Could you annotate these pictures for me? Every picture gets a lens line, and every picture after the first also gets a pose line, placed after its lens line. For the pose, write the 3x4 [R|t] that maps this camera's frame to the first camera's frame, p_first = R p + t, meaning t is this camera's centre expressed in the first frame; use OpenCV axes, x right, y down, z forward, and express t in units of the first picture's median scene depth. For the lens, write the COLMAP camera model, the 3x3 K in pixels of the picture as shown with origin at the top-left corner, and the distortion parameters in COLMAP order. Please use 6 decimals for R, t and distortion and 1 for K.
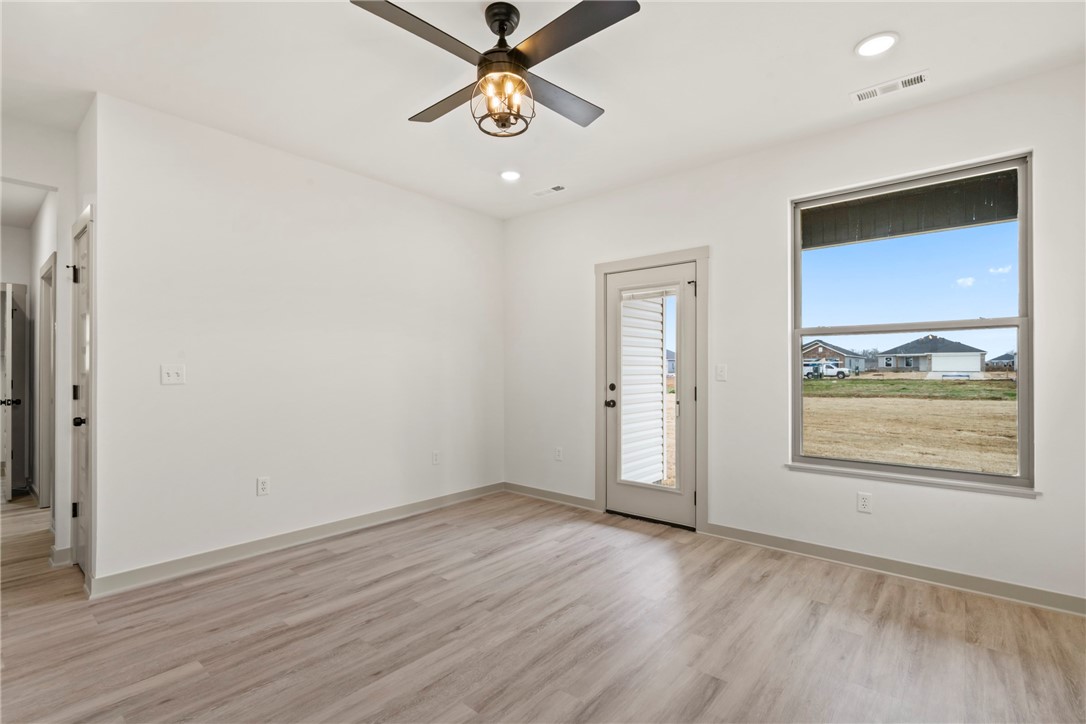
lens RADIAL K [[510.2, 0, 542.6], [0, 510.2, 361.8], [0, 0, 1]] dist [-0.001572, 0.001335]
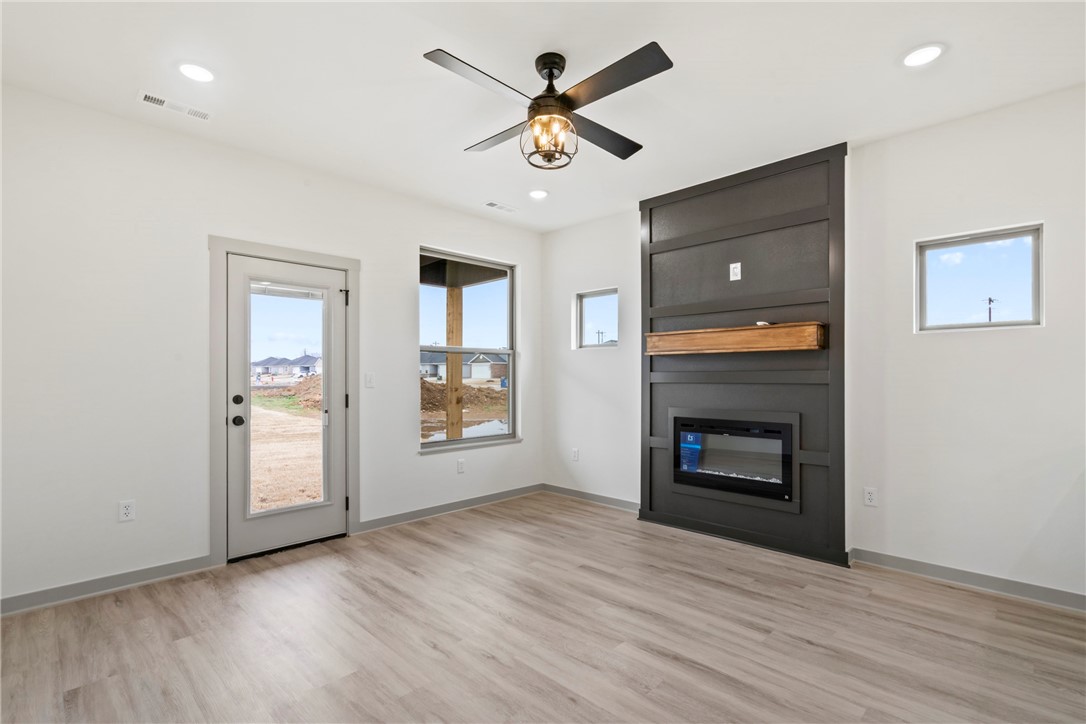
lens RADIAL K [[510.2, 0, 540.1], [0, 510.2, 371.9], [0, 0, 1]] dist [-0.001572, 0.001335]
pose [[0.068939, 0.010301, 0.997568, -0.687018], [-0.010812, 0.999896, -0.009578, 0.010041], [-0.997562, -0.010126, 0.069043, 0.542422]]
